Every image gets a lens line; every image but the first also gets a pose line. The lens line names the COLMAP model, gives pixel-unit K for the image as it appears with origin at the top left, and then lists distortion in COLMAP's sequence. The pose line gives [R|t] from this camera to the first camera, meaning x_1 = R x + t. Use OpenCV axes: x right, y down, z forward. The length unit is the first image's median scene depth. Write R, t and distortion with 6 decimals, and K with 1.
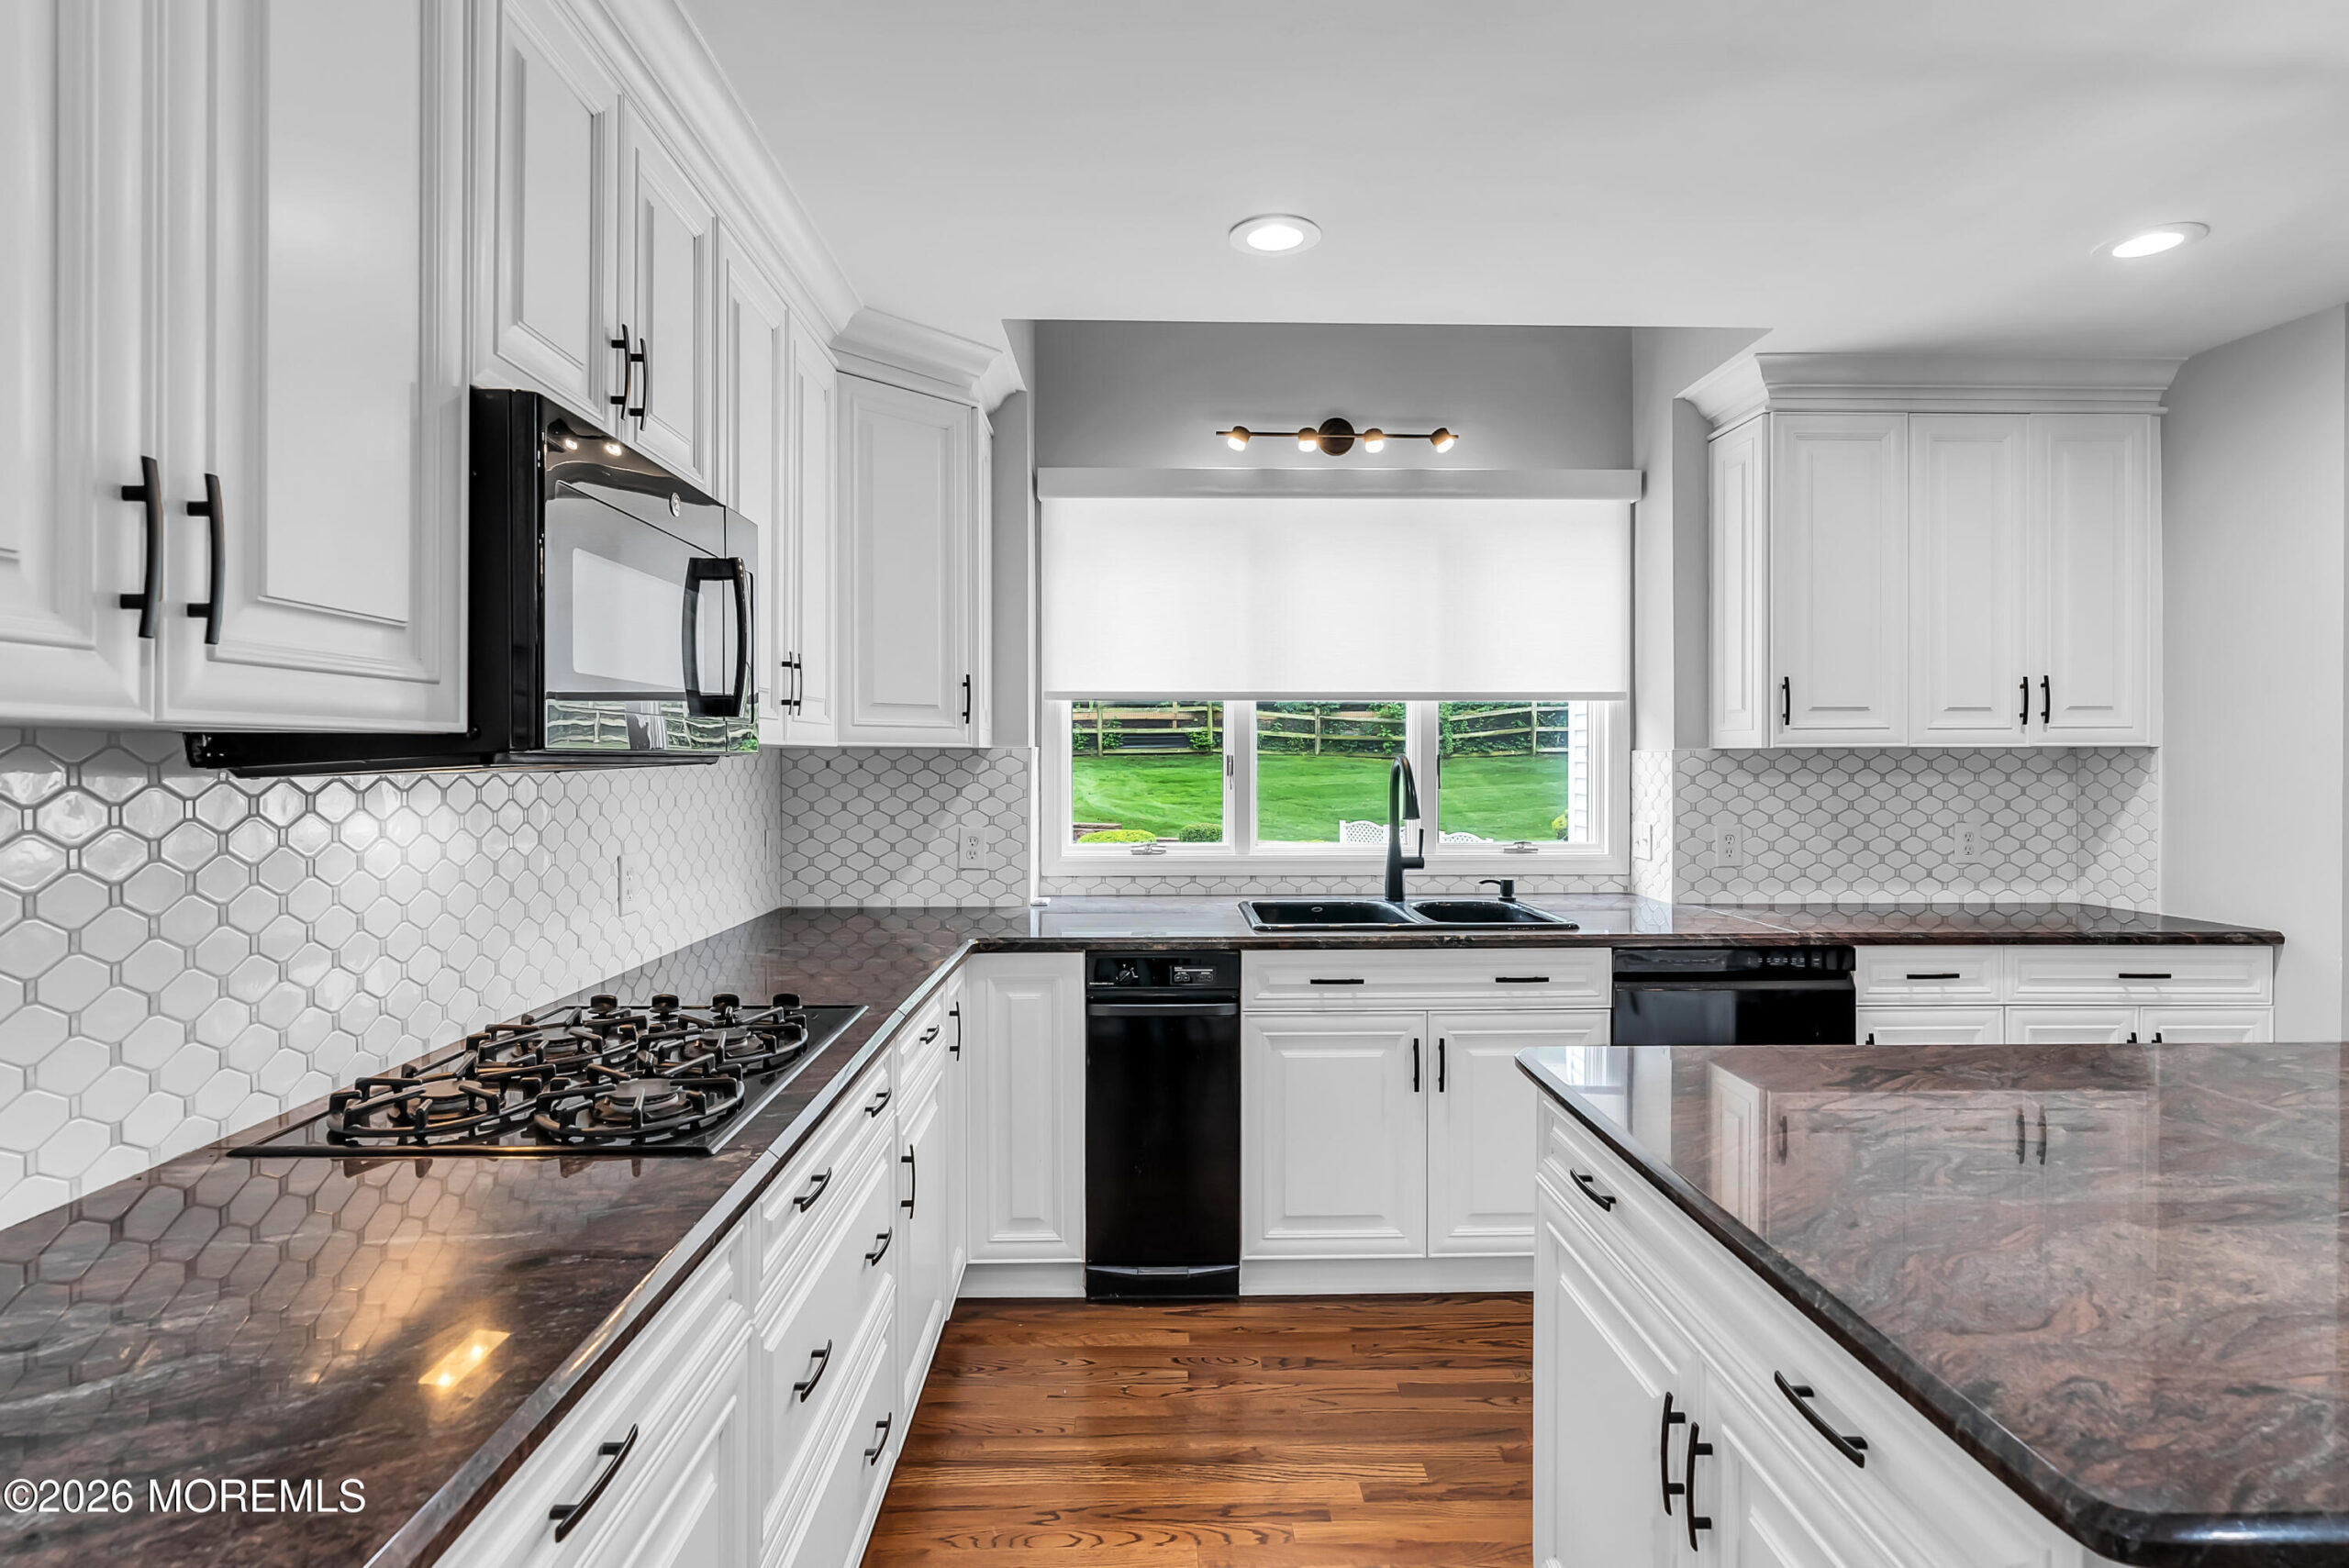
lens RADIAL K [[1192.0, 0, 1178.7], [0, 1192.0, 769.6], [0, 0, 1]] dist [-0.001110, -0.000080]
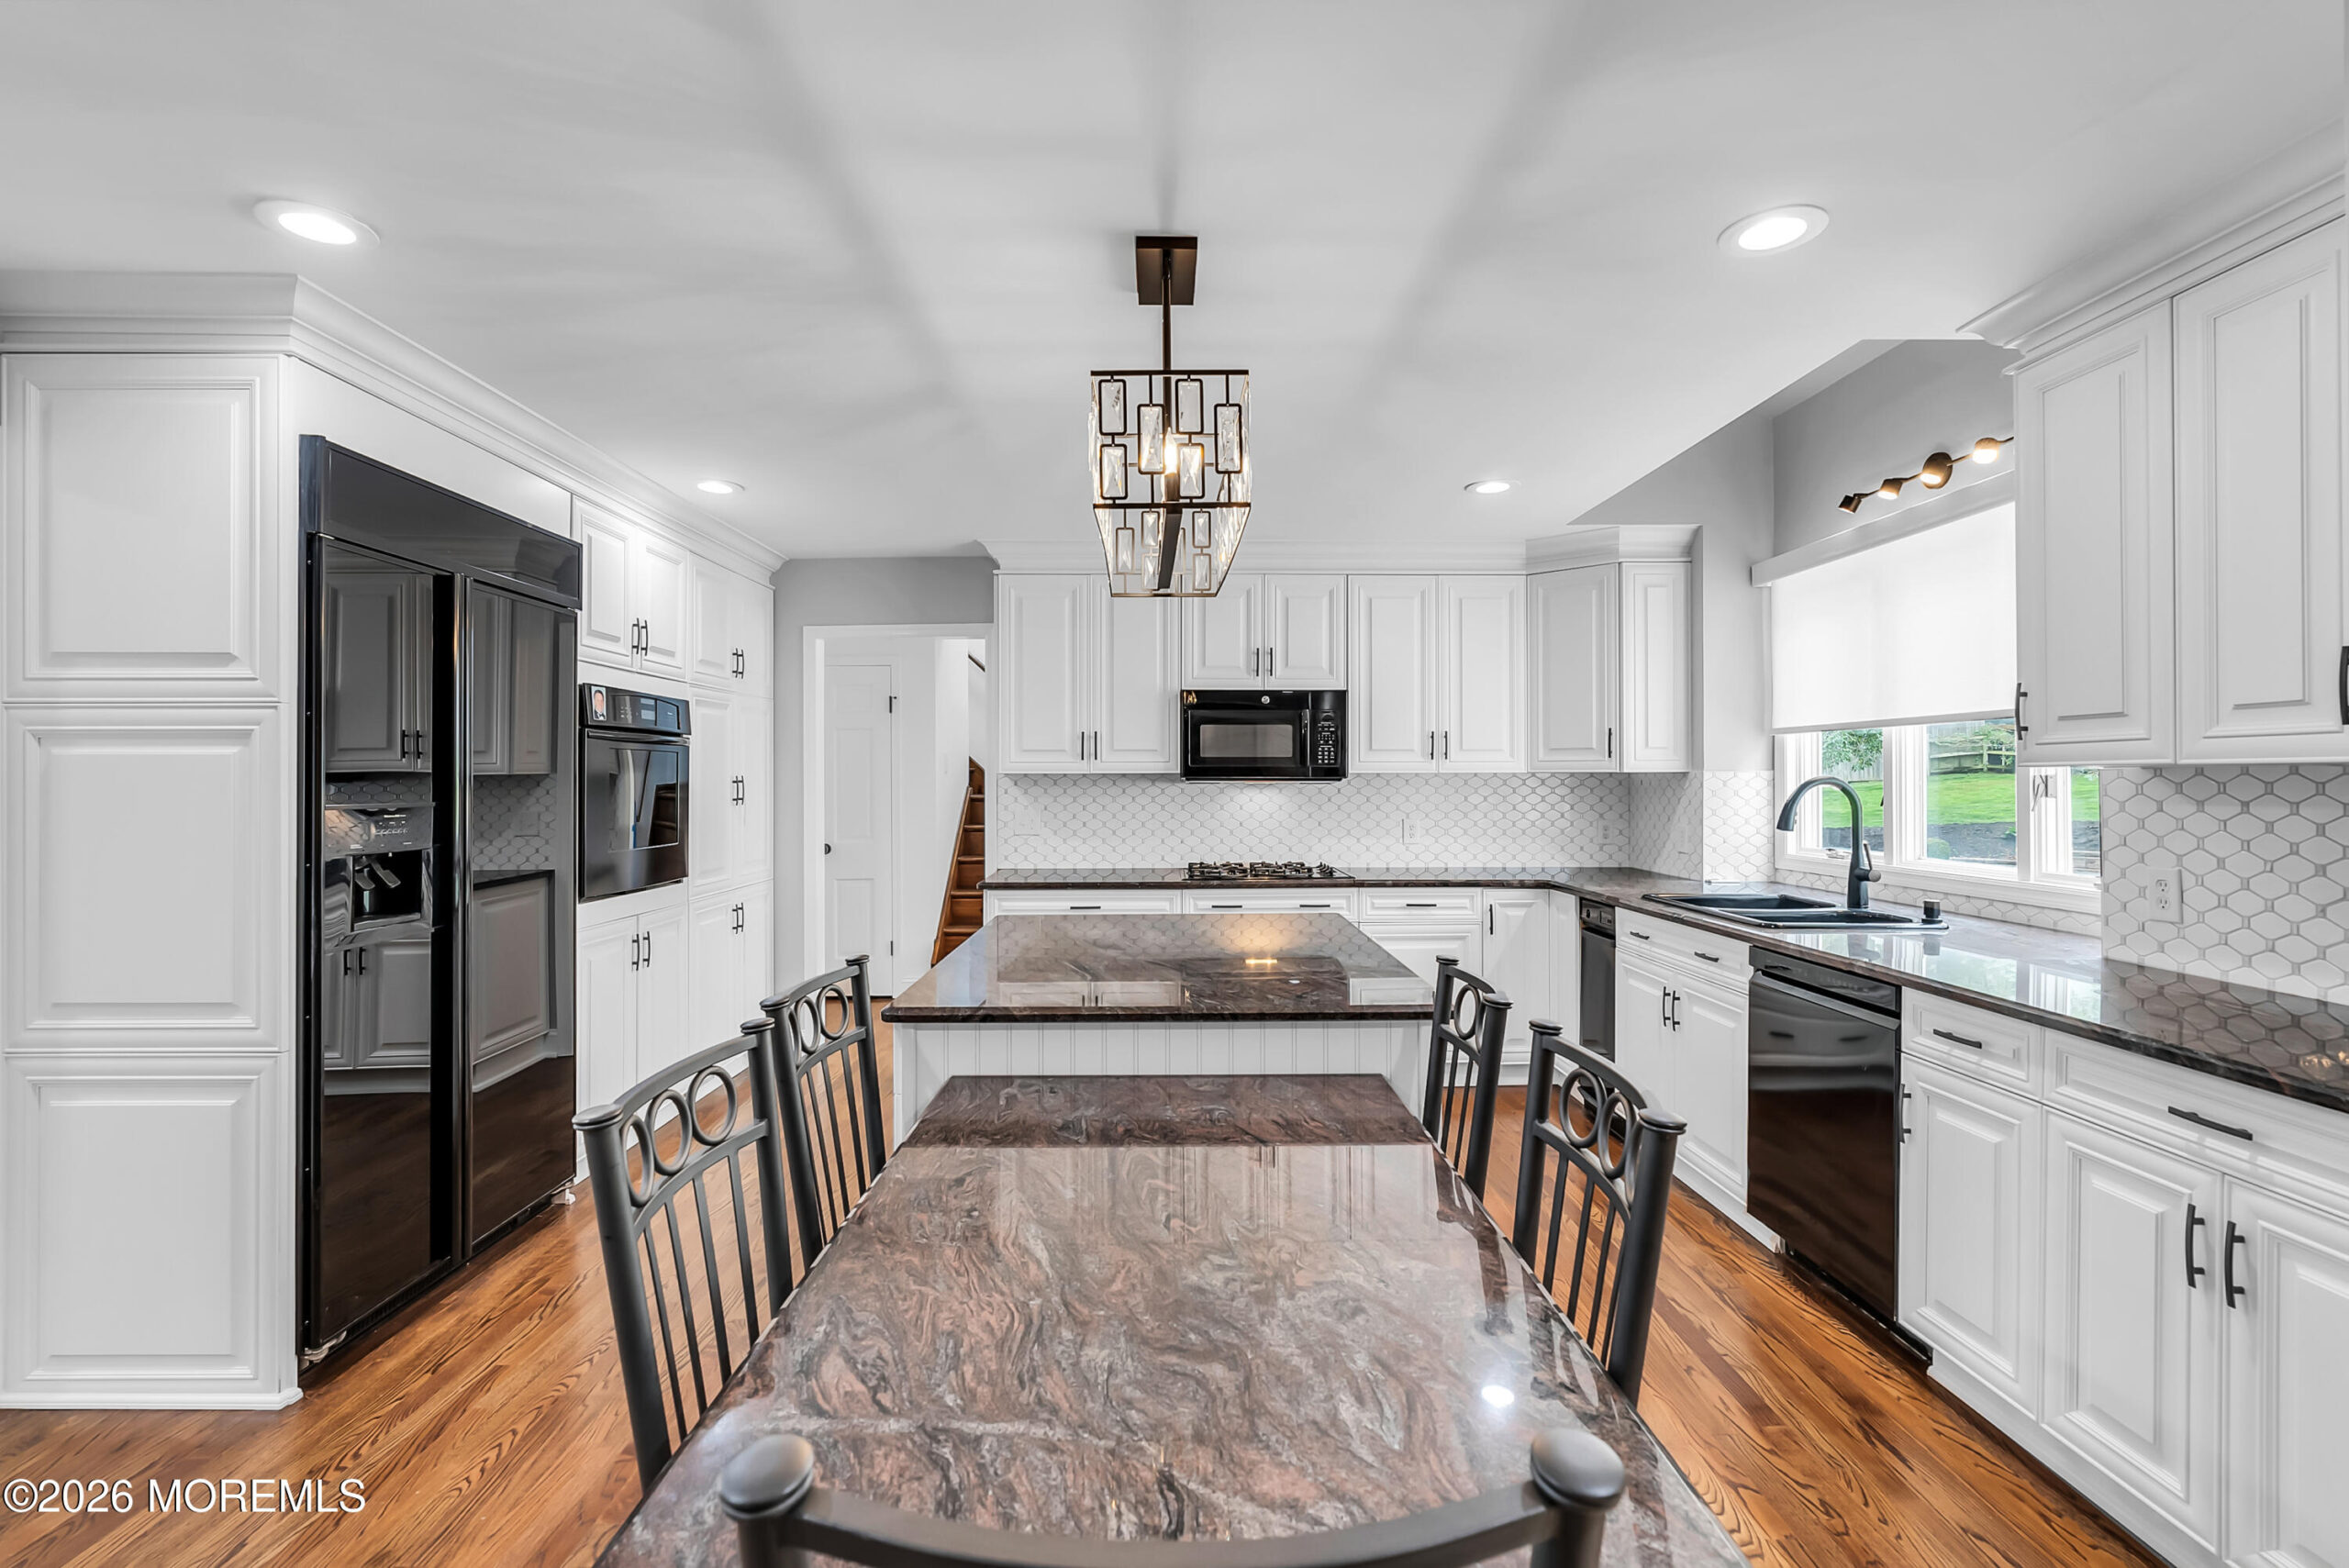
lens RADIAL K [[1063.9, 0, 1183.1], [0, 1063.9, 777.1], [0, 0, 1]] dist [0.003063, 0.000981]
pose [[-0.011684, -0.001452, -0.999931, 1.152370], [-0.009912, 0.999950, -0.001337, -0.003991], [0.999883, 0.009895, -0.011698, 0.378272]]
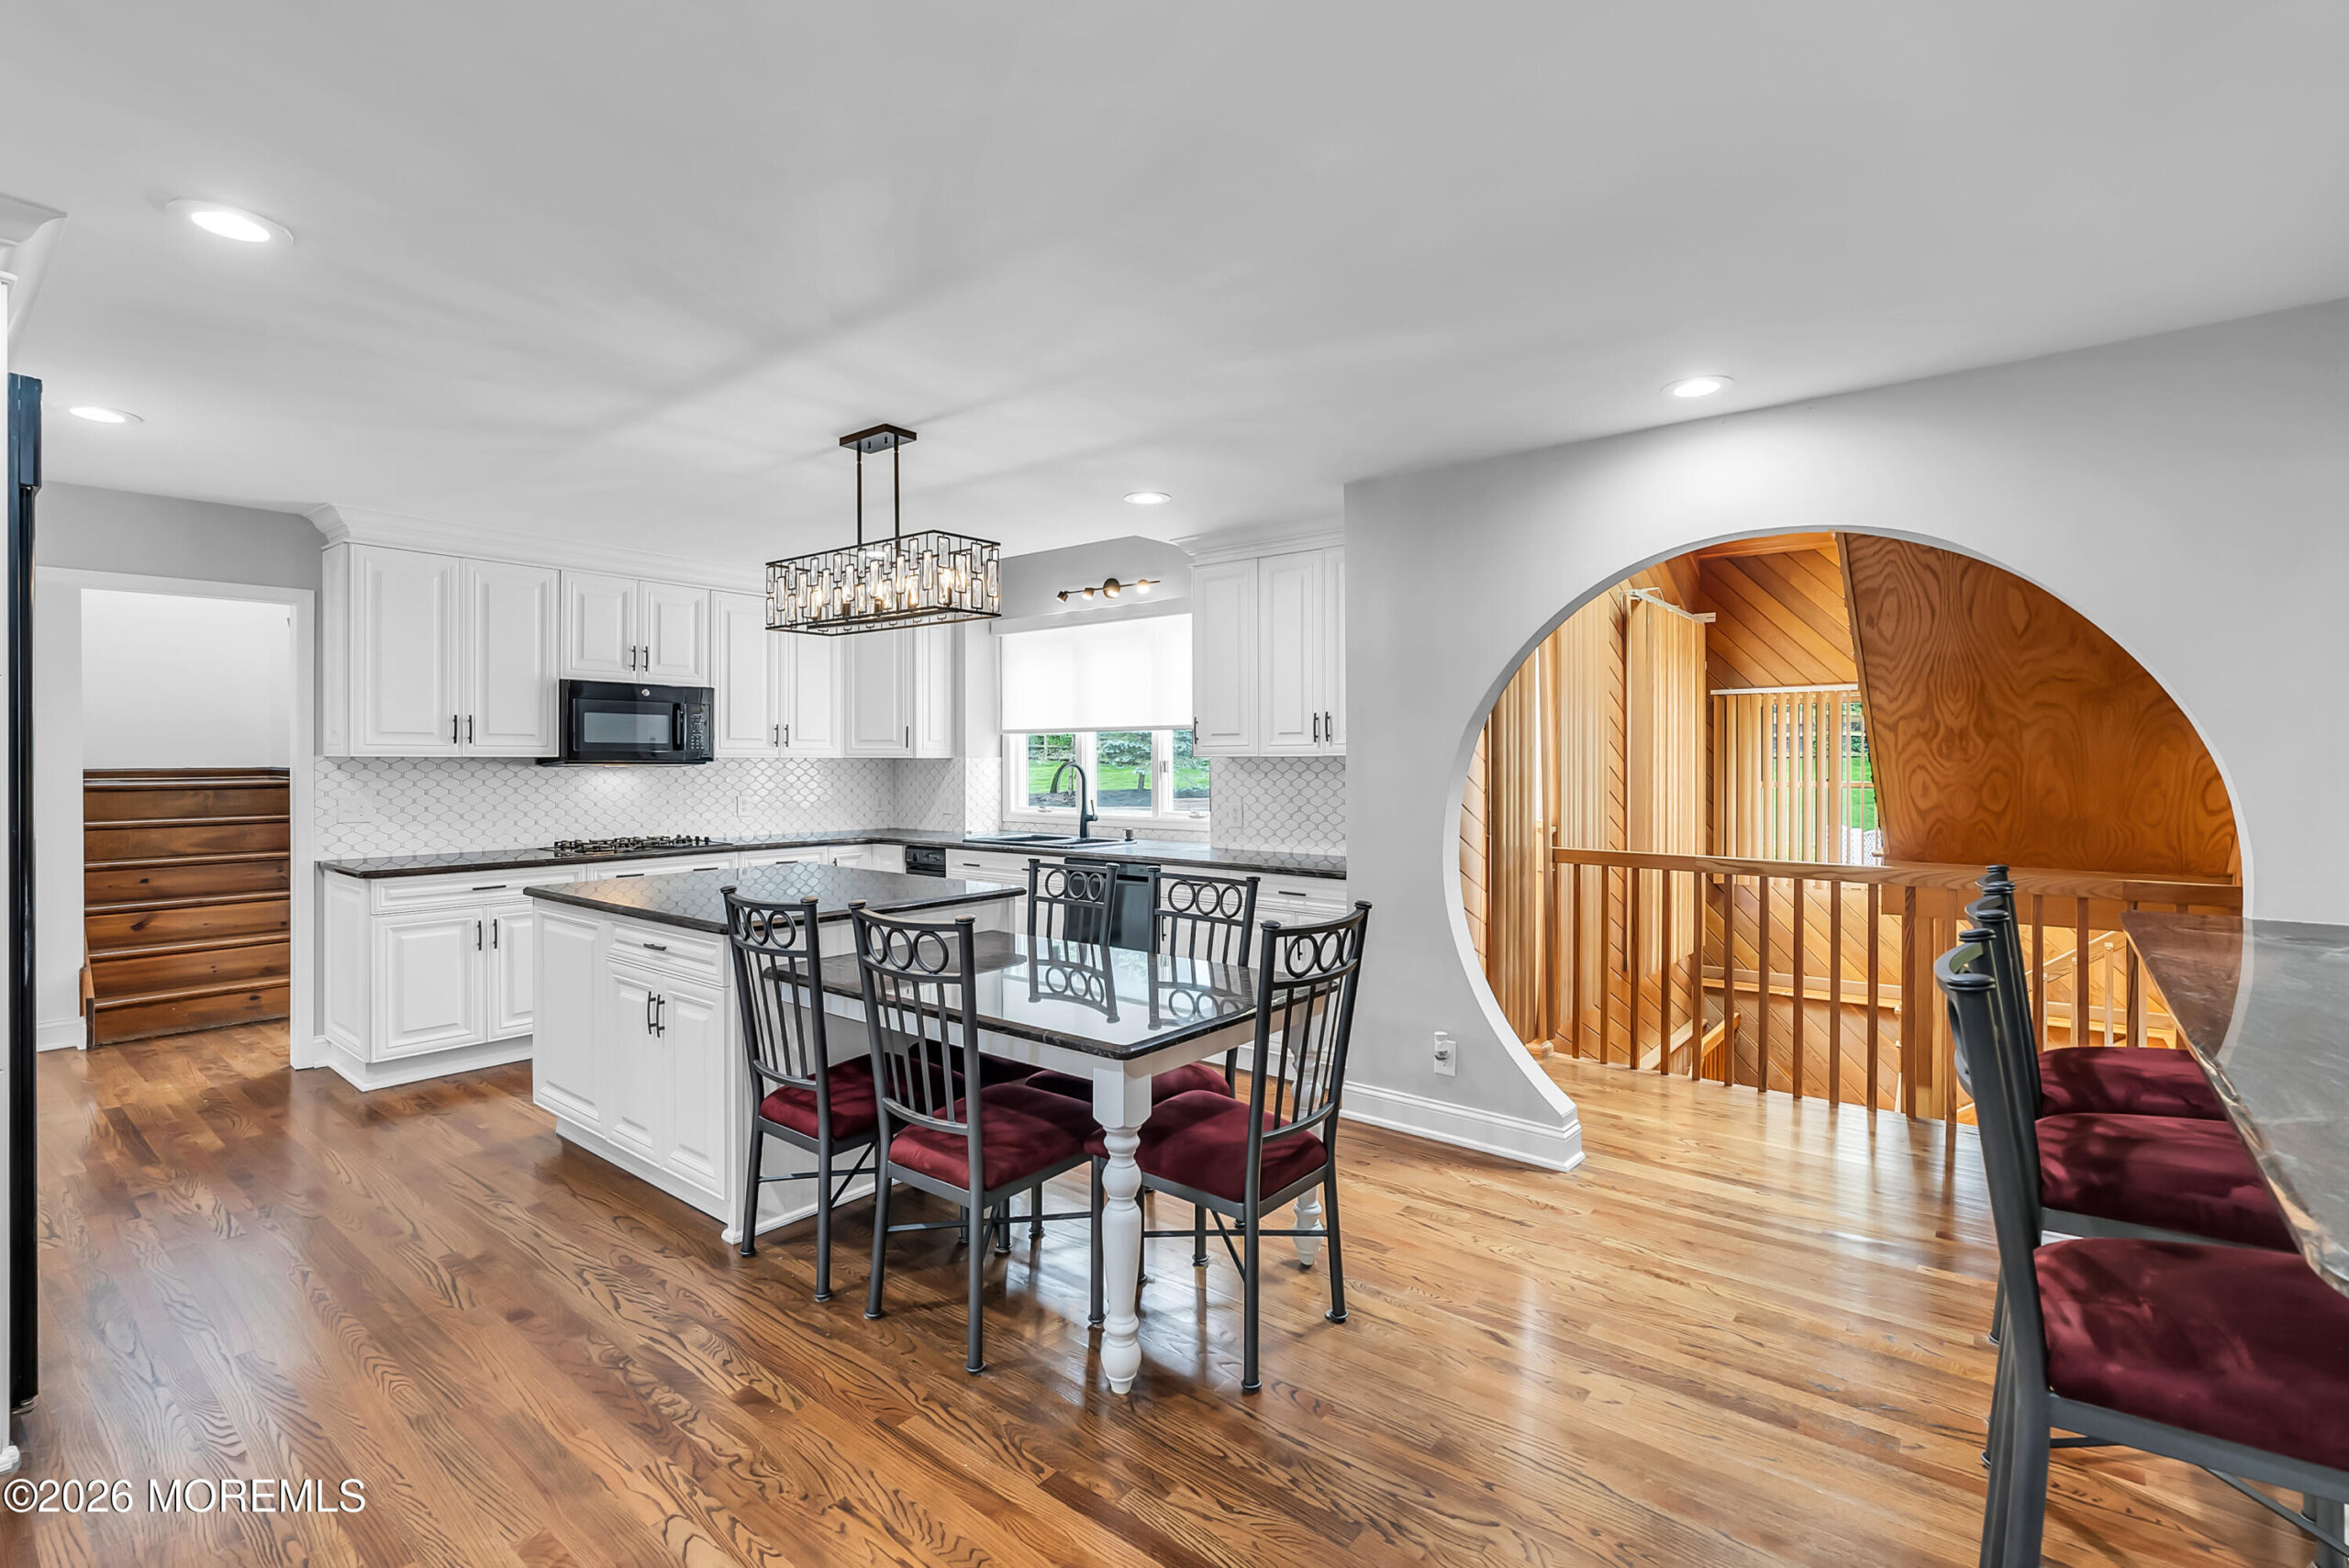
lens RADIAL K [[1063.9, 0, 1171.5], [0, 1063.9, 775.2], [0, 0, 1]] dist [0.003063, 0.000981]
pose [[0.759978, 0.007622, -0.649905, 1.369553], [-0.007052, 0.999969, 0.003481, 0.002911], [0.649911, 0.001938, 0.760008, -0.203889]]
